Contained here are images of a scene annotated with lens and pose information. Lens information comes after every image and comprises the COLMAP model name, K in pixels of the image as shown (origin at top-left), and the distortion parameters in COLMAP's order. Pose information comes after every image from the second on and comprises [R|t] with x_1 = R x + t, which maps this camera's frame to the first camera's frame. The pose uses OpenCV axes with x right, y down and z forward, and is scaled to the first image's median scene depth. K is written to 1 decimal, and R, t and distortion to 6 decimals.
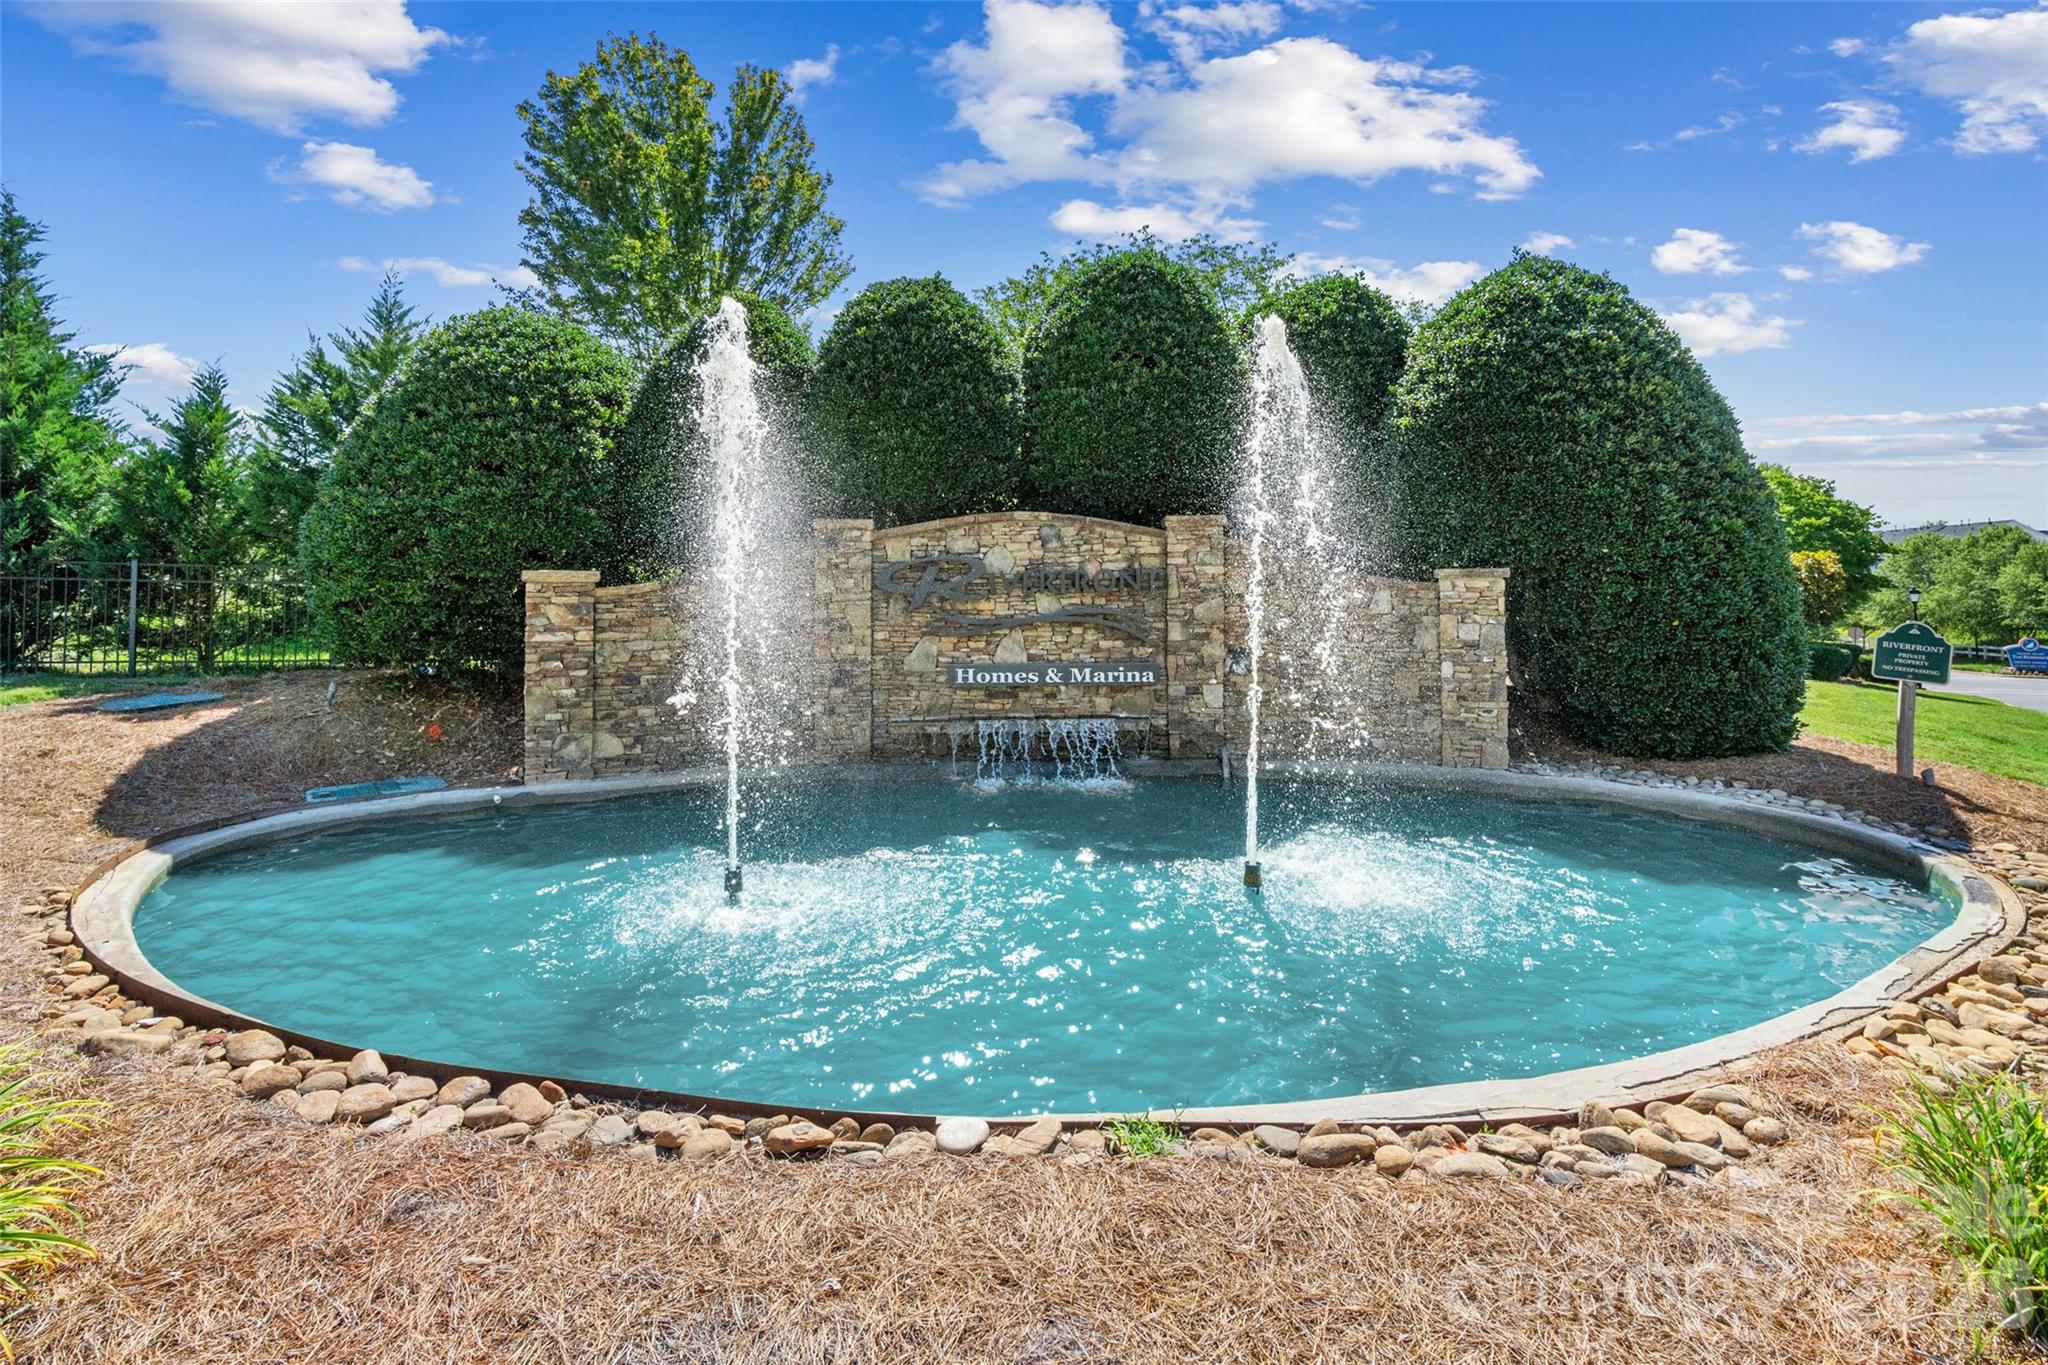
lens RADIAL K [[960.1, 0, 1024.9], [0, 960.1, 638.5], [0, 0, 1]] dist [-0.001825, 0.000254]
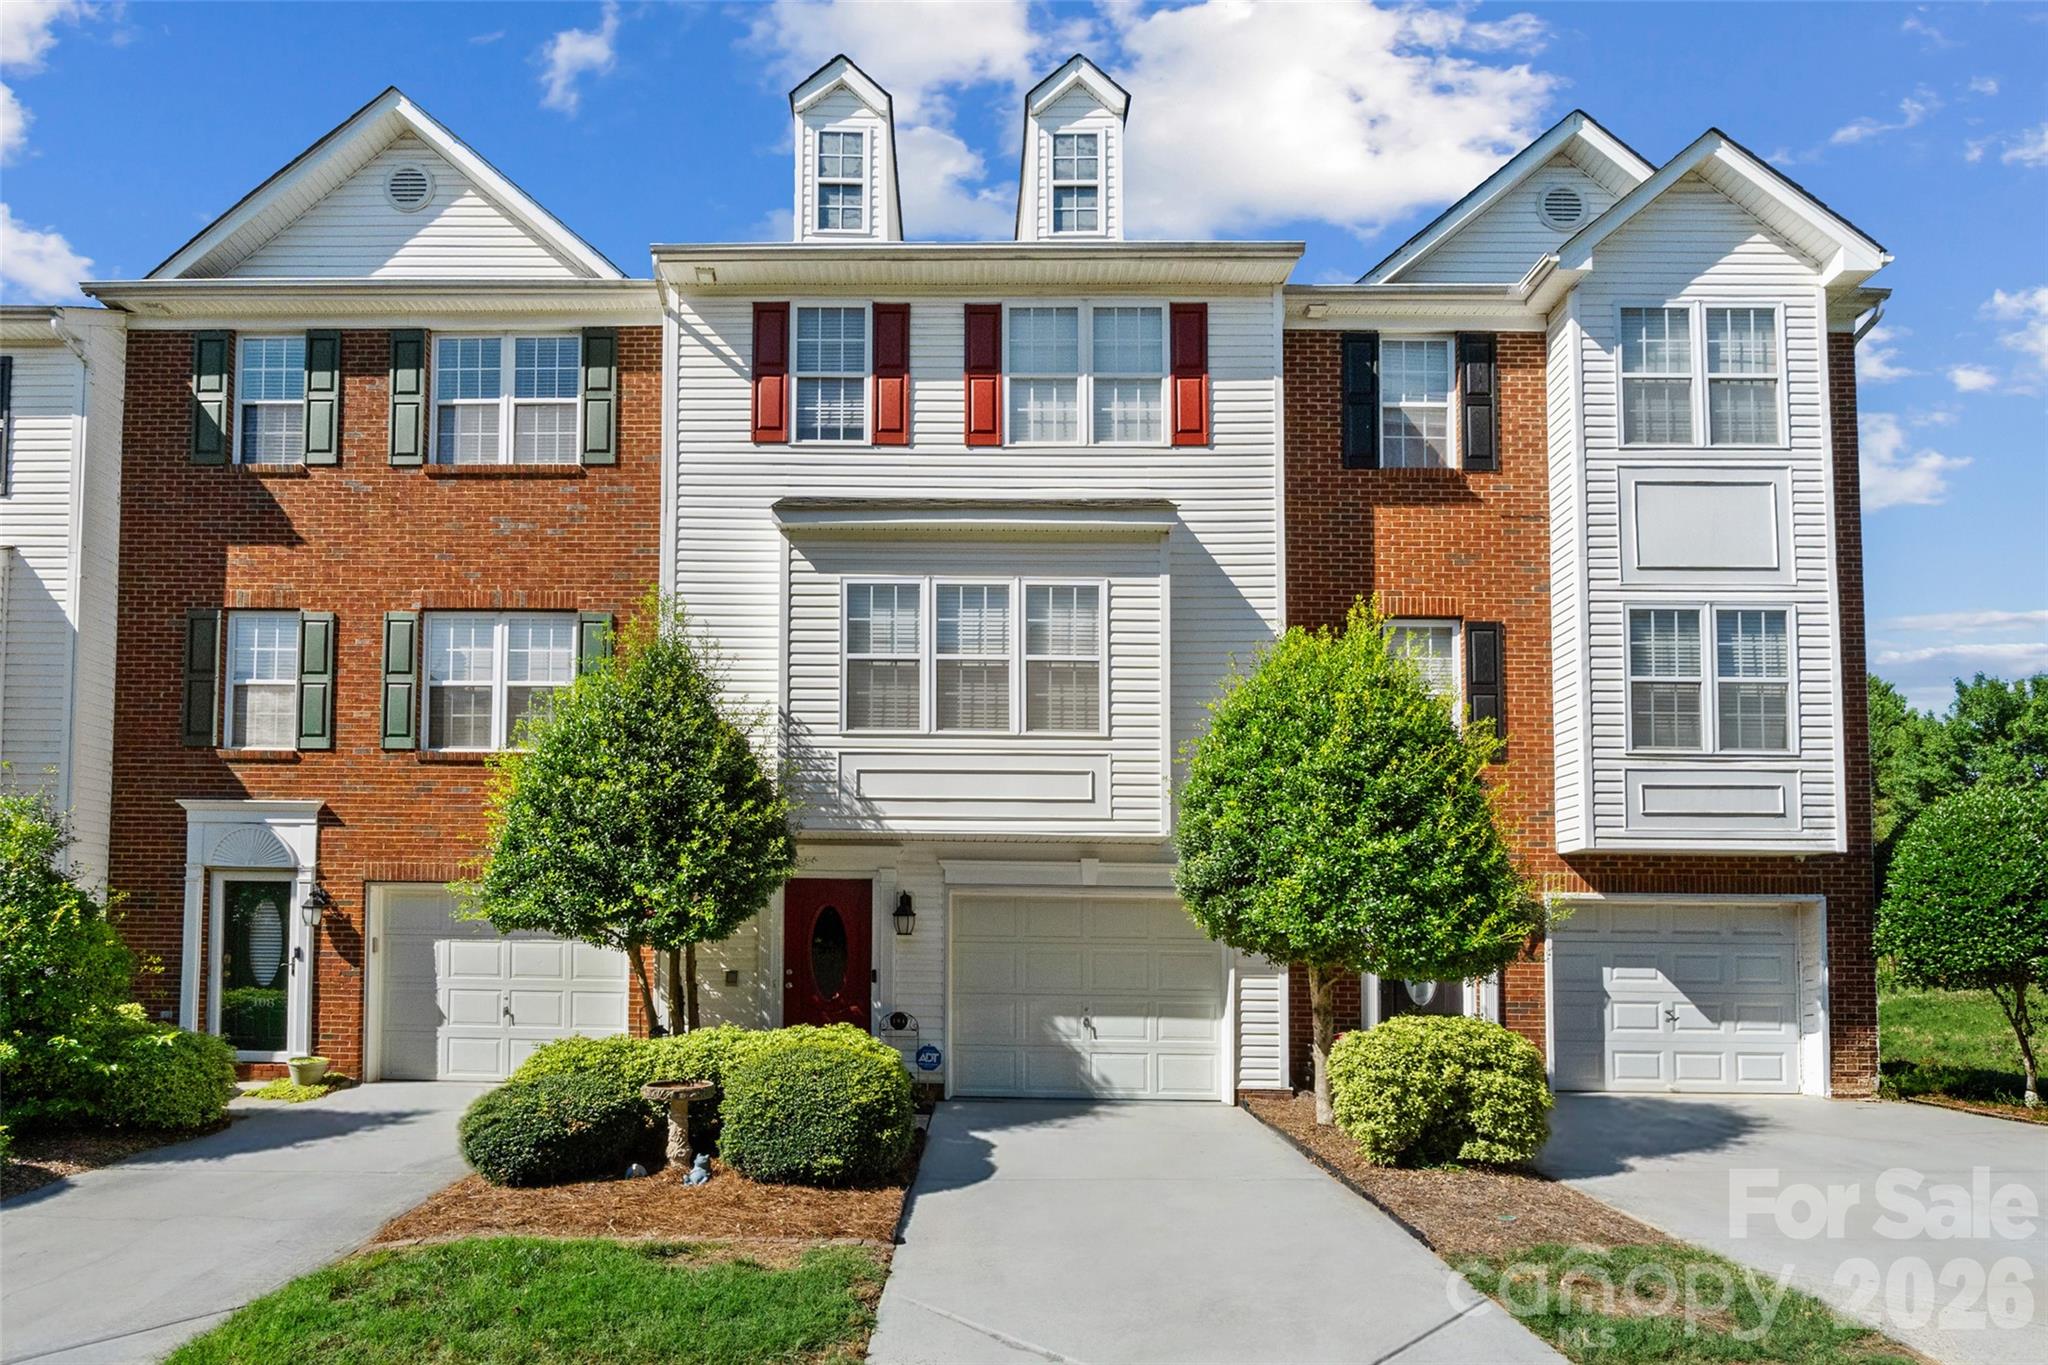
lens RADIAL K [[960.1, 0, 1024.9], [0, 960.1, 638.5], [0, 0, 1]] dist [-0.001825, 0.000254]
pose [[0.995021, 0.042869, 0.089969, 0.059251], [-0.012725, 0.950018, -0.311937, 0.031274], [-0.098845, 0.309239, 0.945833, 0.491081]]
